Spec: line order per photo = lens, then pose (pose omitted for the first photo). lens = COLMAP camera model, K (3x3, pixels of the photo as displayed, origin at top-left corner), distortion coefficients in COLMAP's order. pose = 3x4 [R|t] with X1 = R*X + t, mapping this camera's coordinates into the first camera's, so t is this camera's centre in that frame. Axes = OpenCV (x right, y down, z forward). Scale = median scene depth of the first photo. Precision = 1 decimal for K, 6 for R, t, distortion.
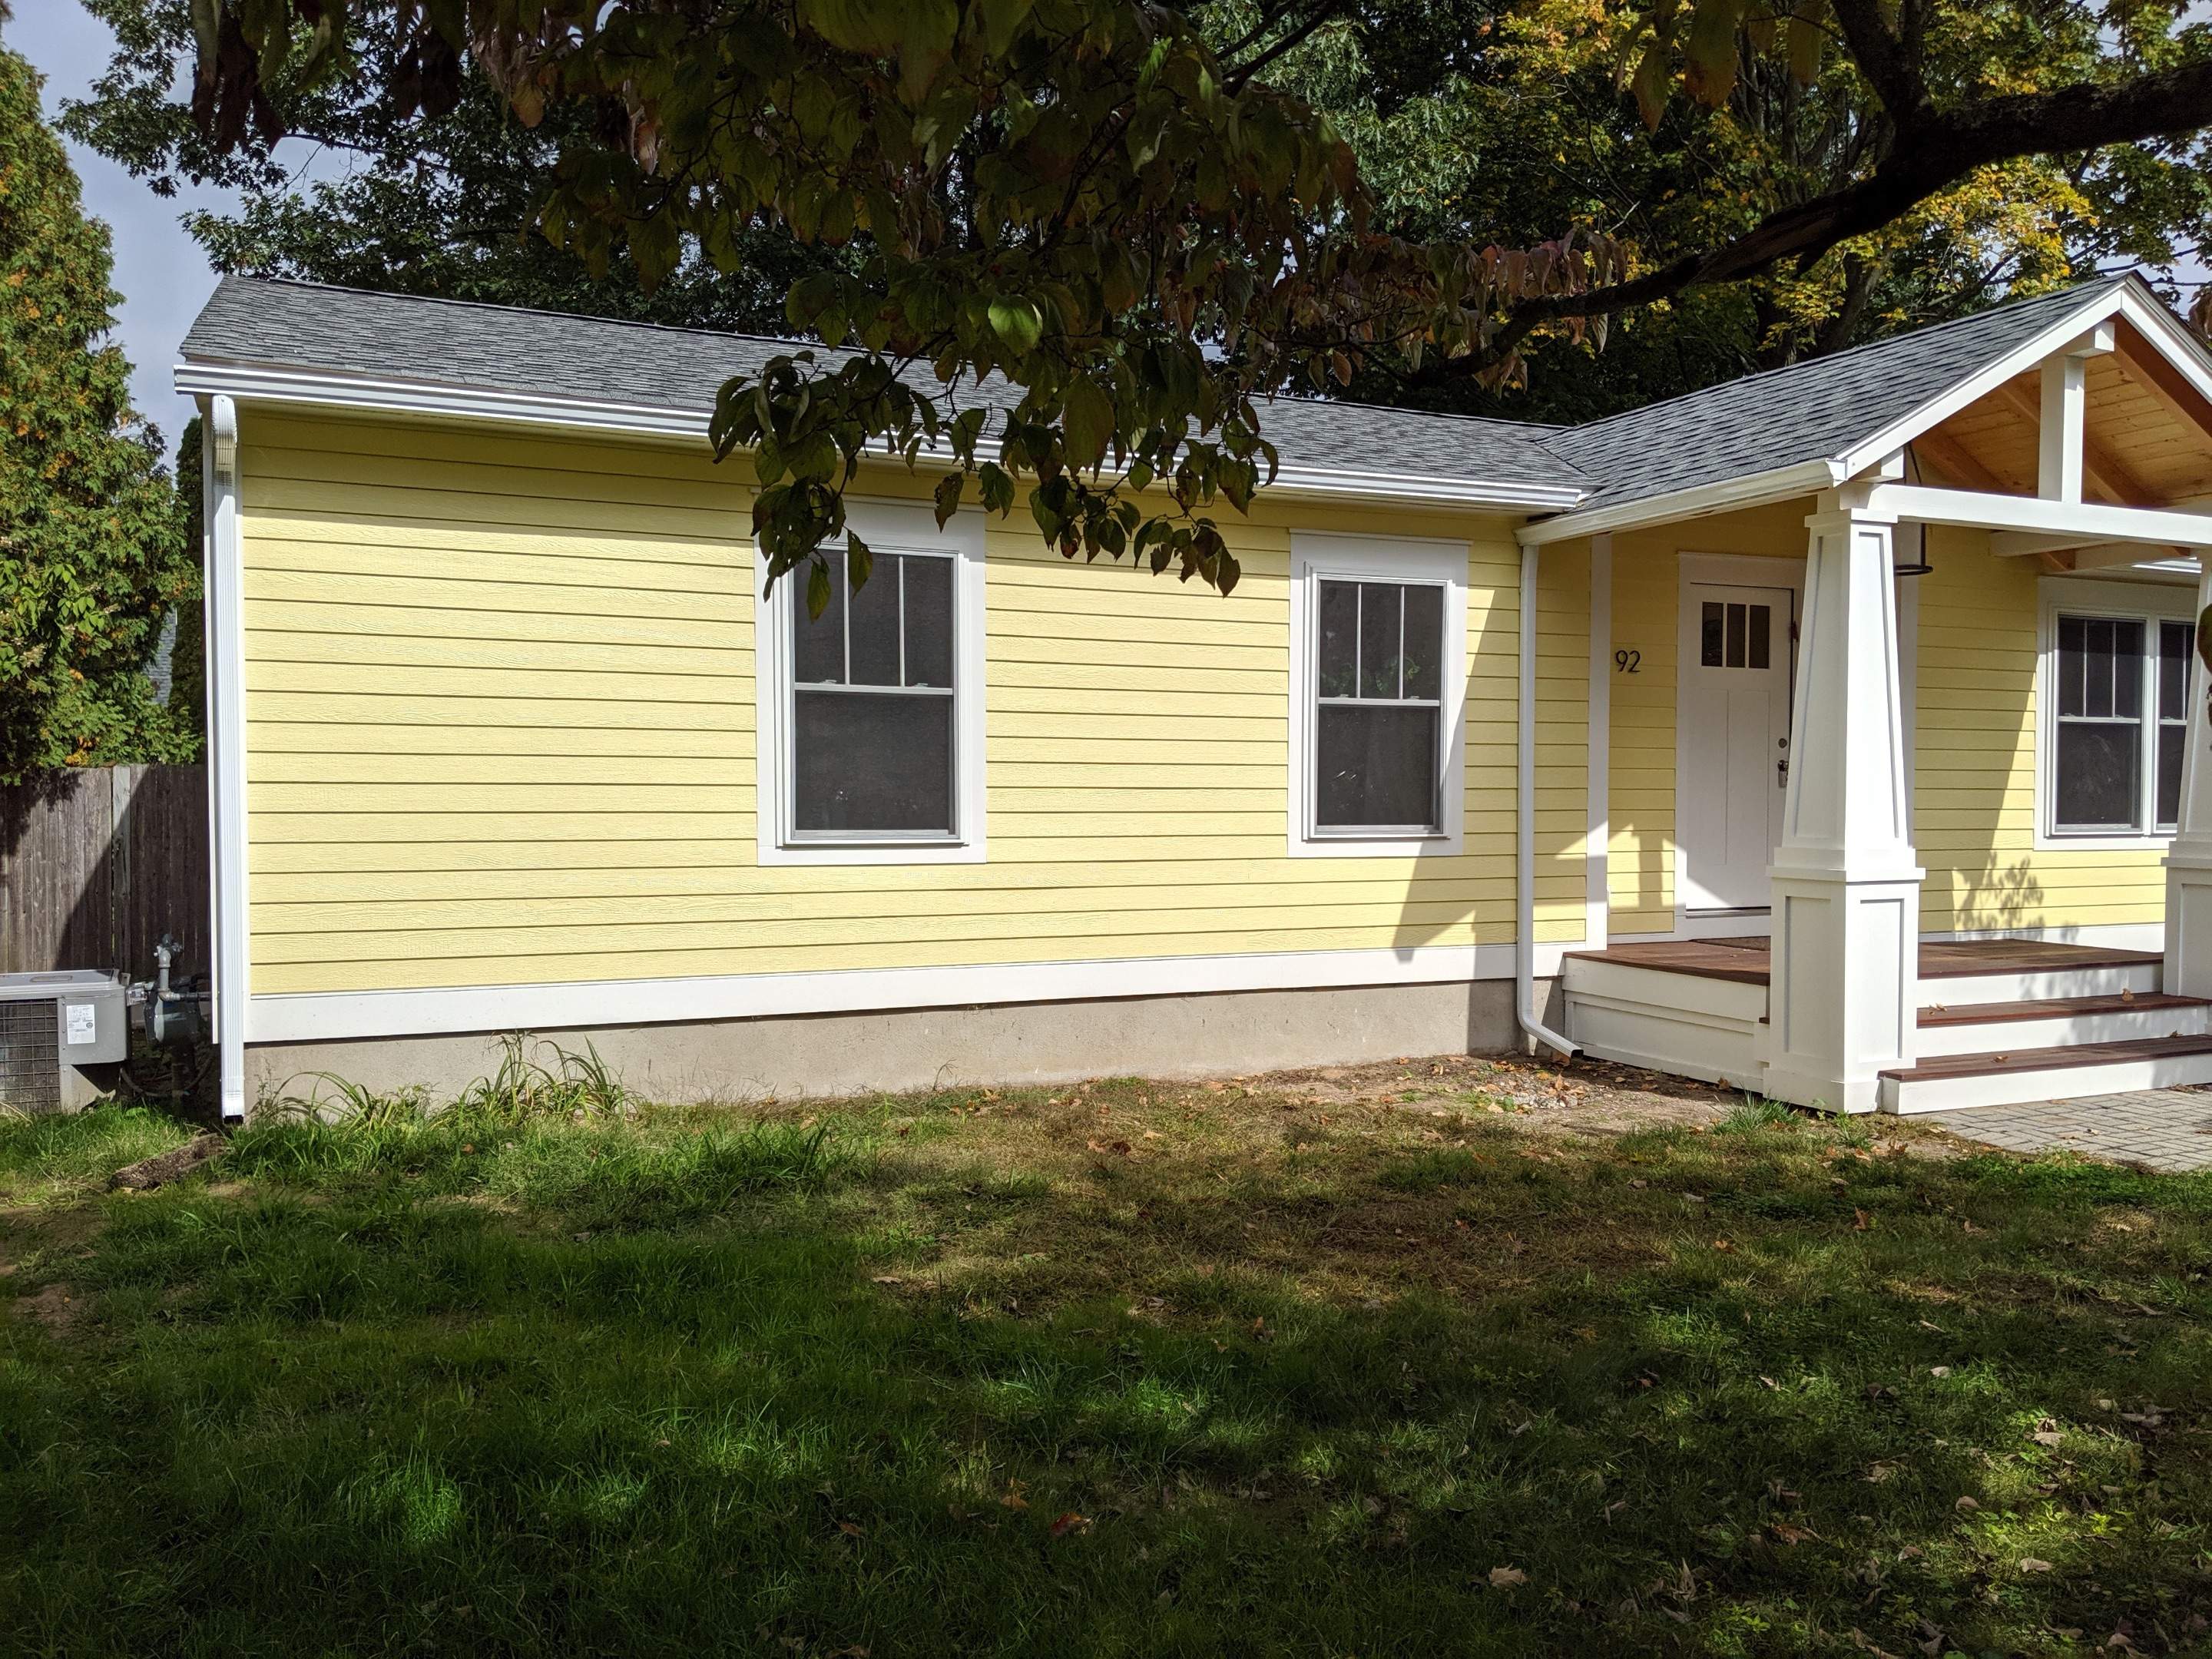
lens RADIAL K [[1737.7, 0, 1110.1], [0, 1737.7, 838.1], [0, 0, 1]] dist [0.082867, -0.143467]
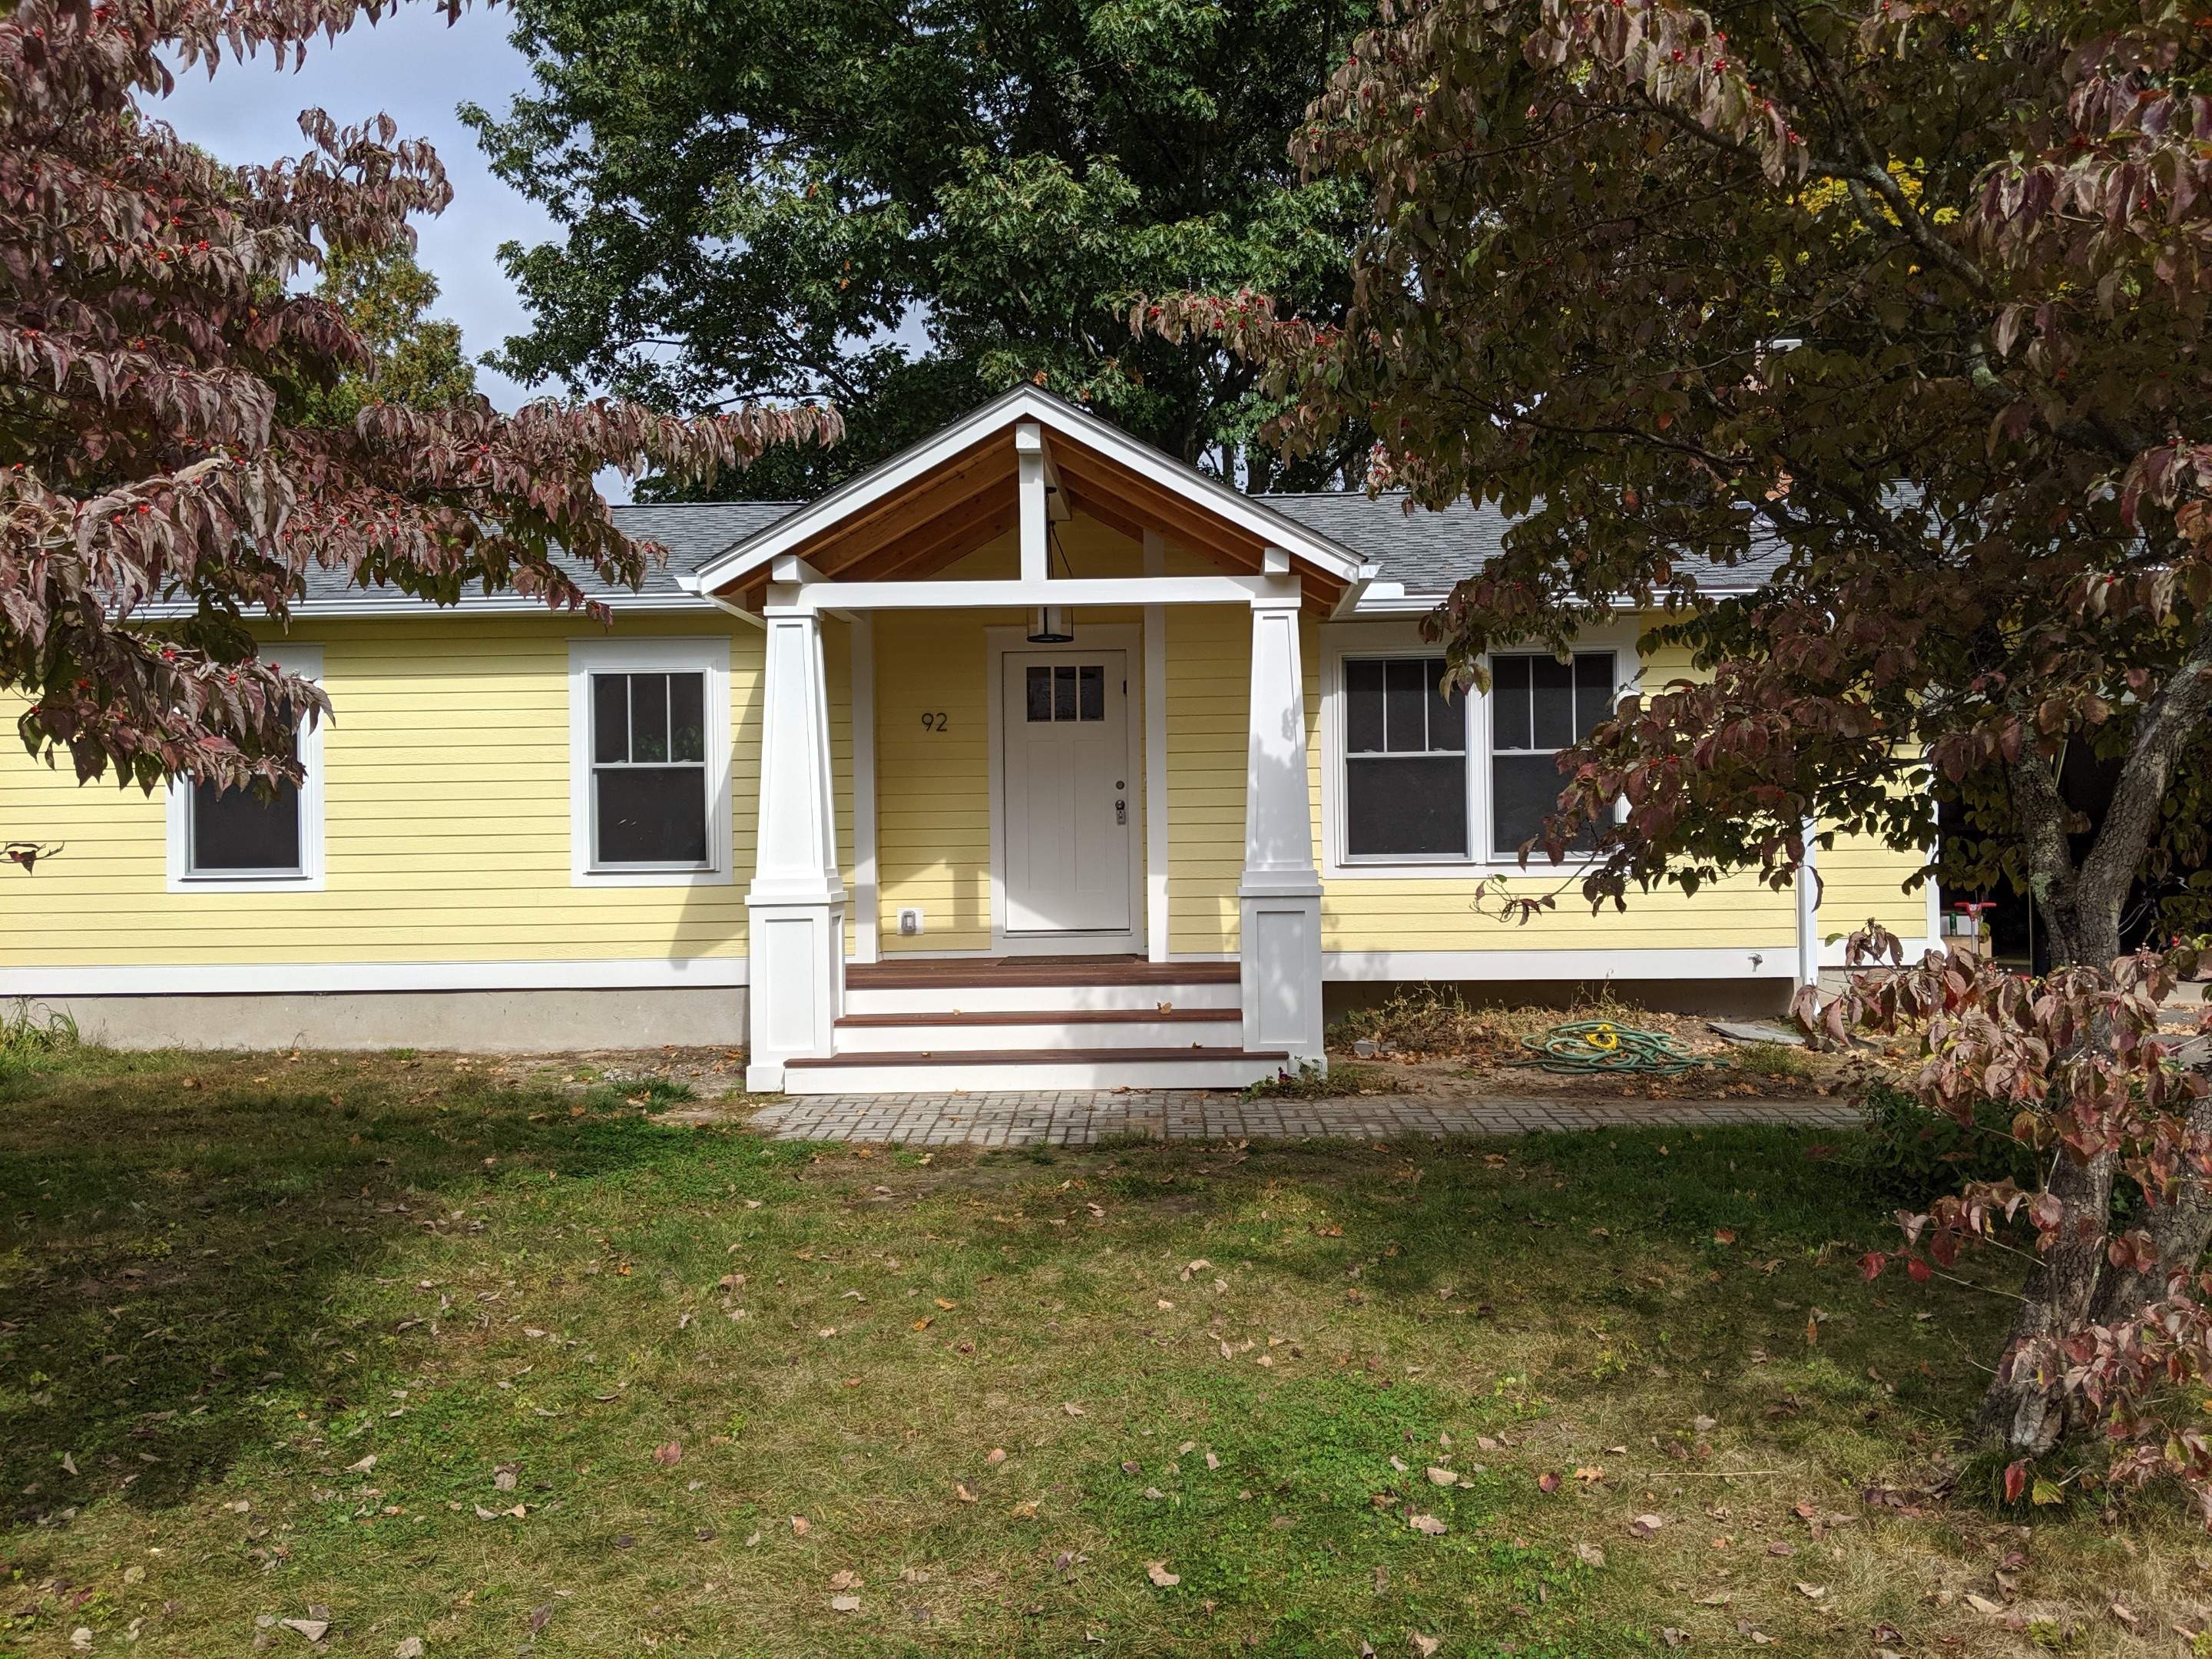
lens RADIAL K [[1705.5, 0, 1189.2], [0, 1705.5, 839.7], [0, 0, 1]] dist [0.094468, -0.158151]
pose [[0.906550, -0.012700, -0.421907, 1.053917], [0.005525, 0.999819, -0.018225, 0.001729], [0.422062, 0.014191, 0.906456, 0.020926]]
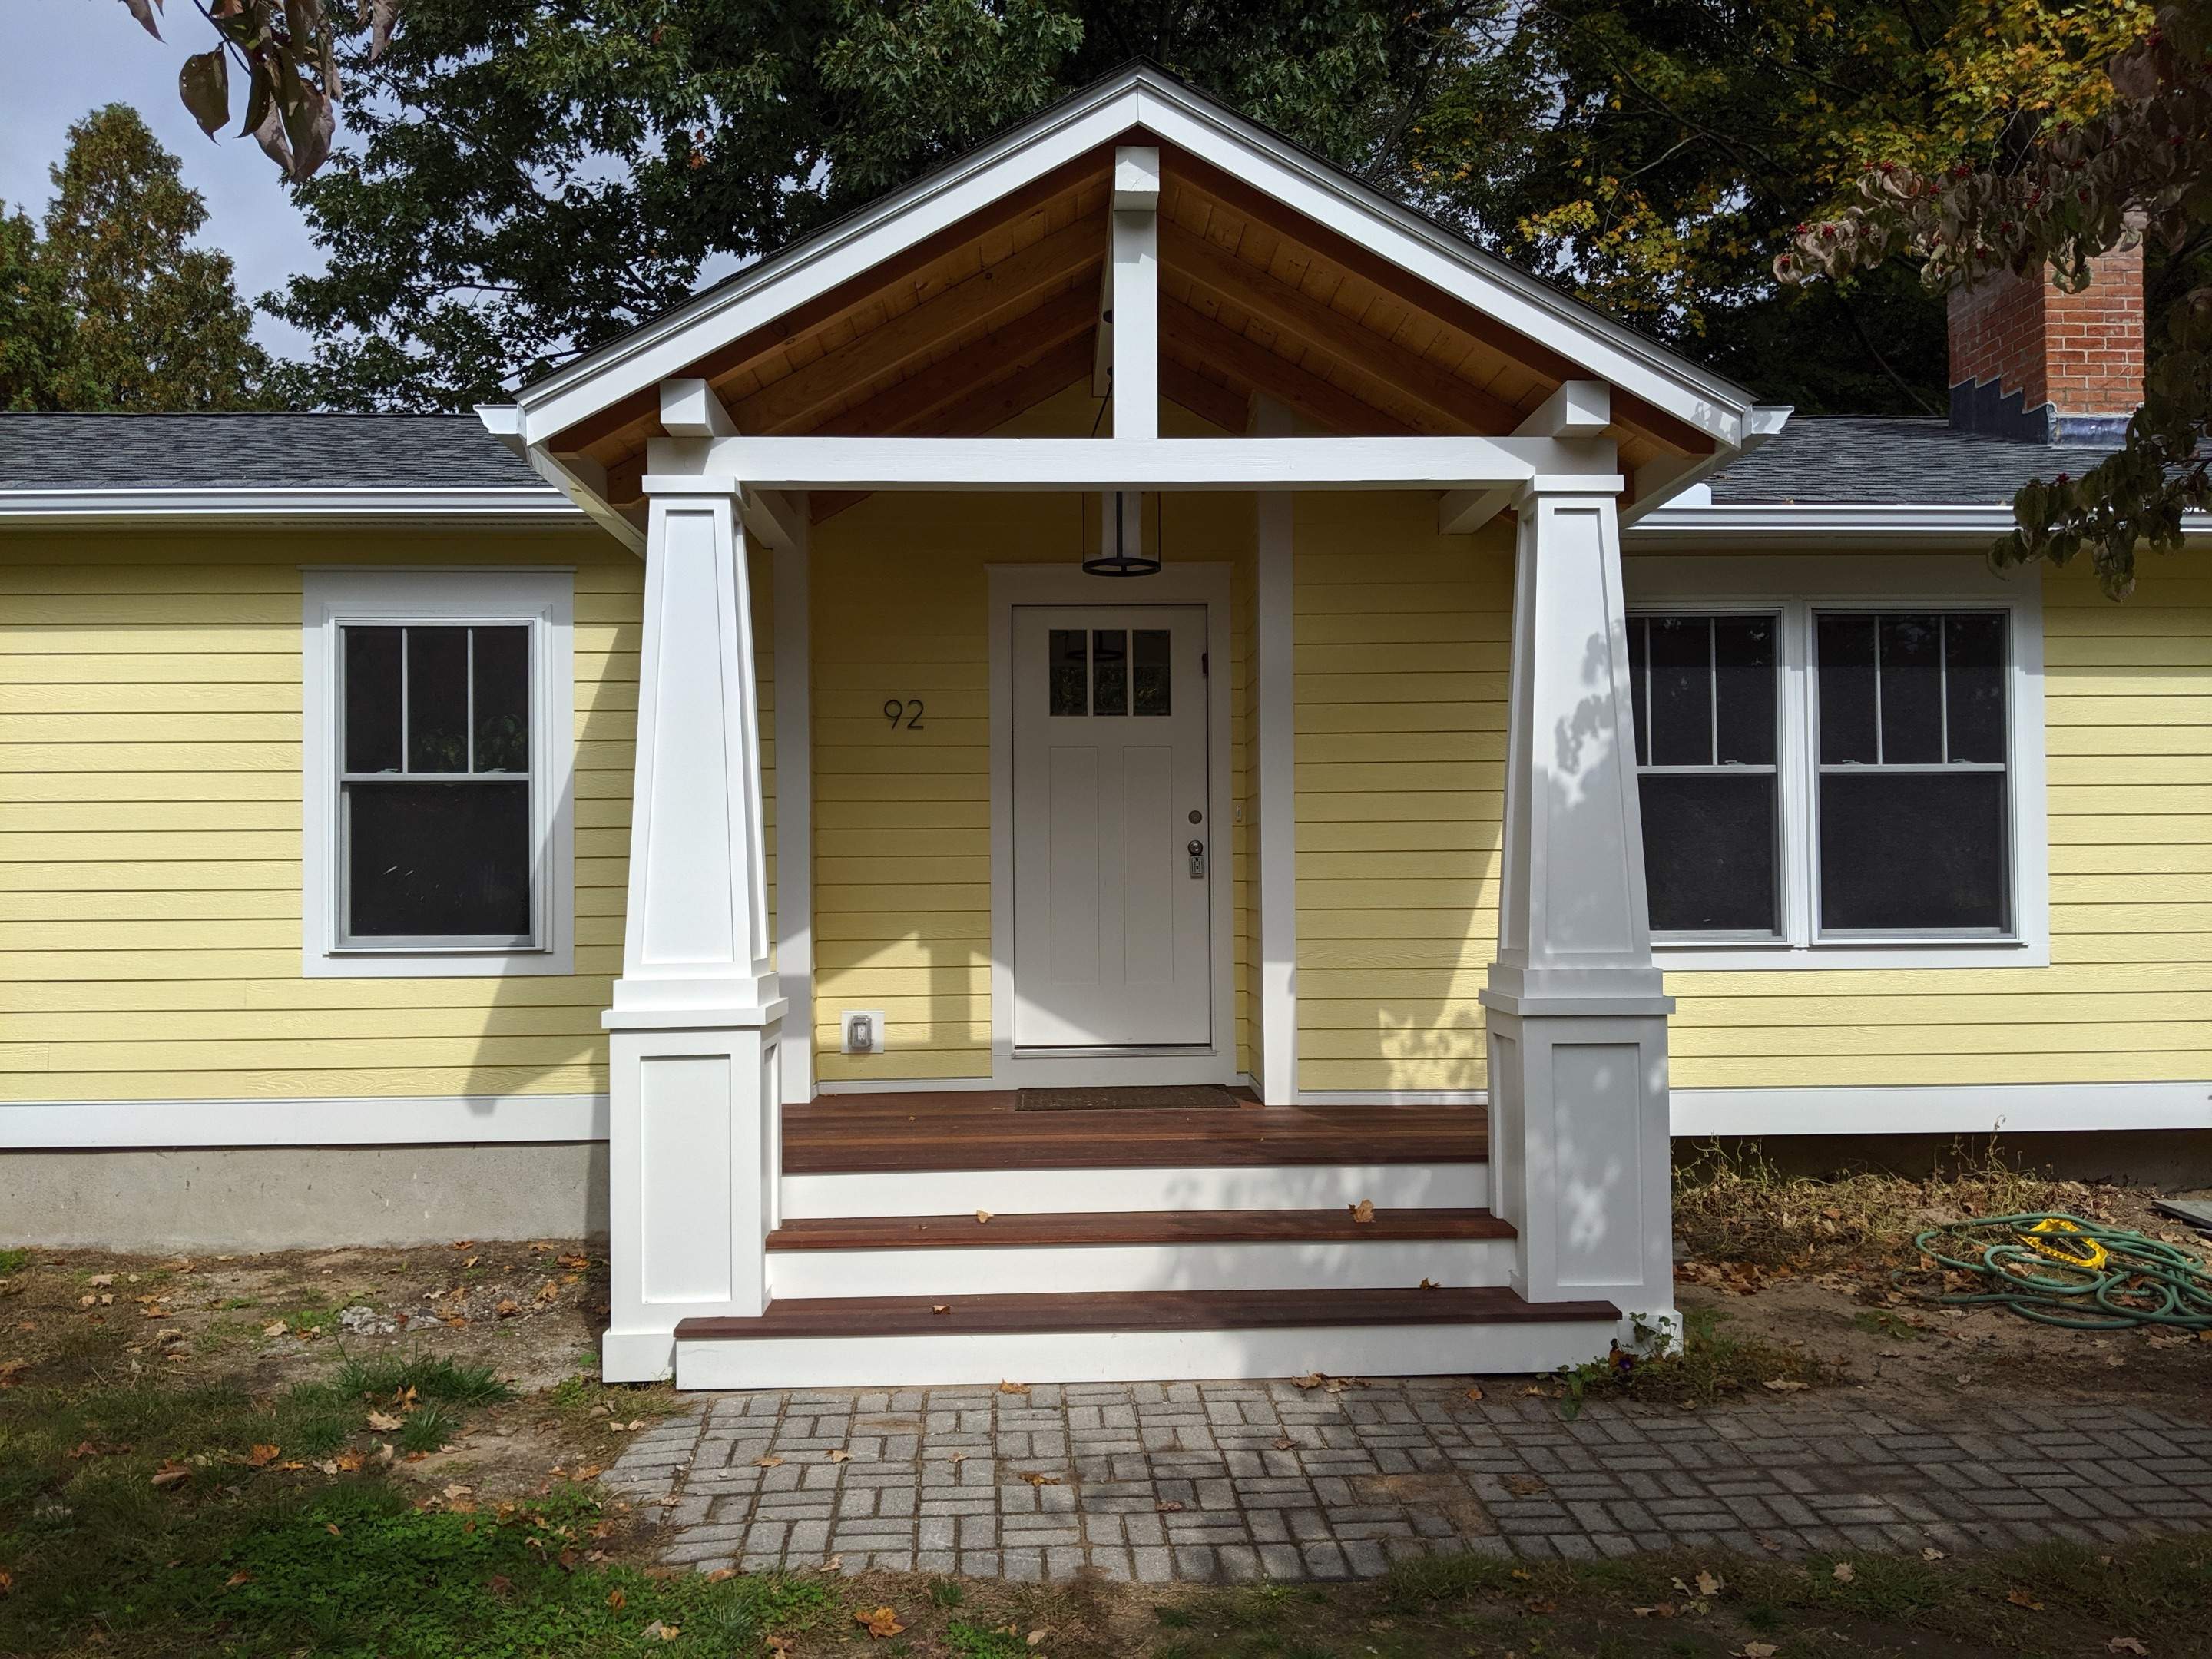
lens RADIAL K [[1714.3, 0, 1124.1], [0, 1714.3, 864.3], [0, 0, 1]] dist [0.094412, -0.139536]
pose [[0.928529, -0.012365, -0.371053, 0.731745], [0.000447, 0.999482, -0.032188, -0.014458], [0.371258, 0.029721, 0.928054, 0.396736]]
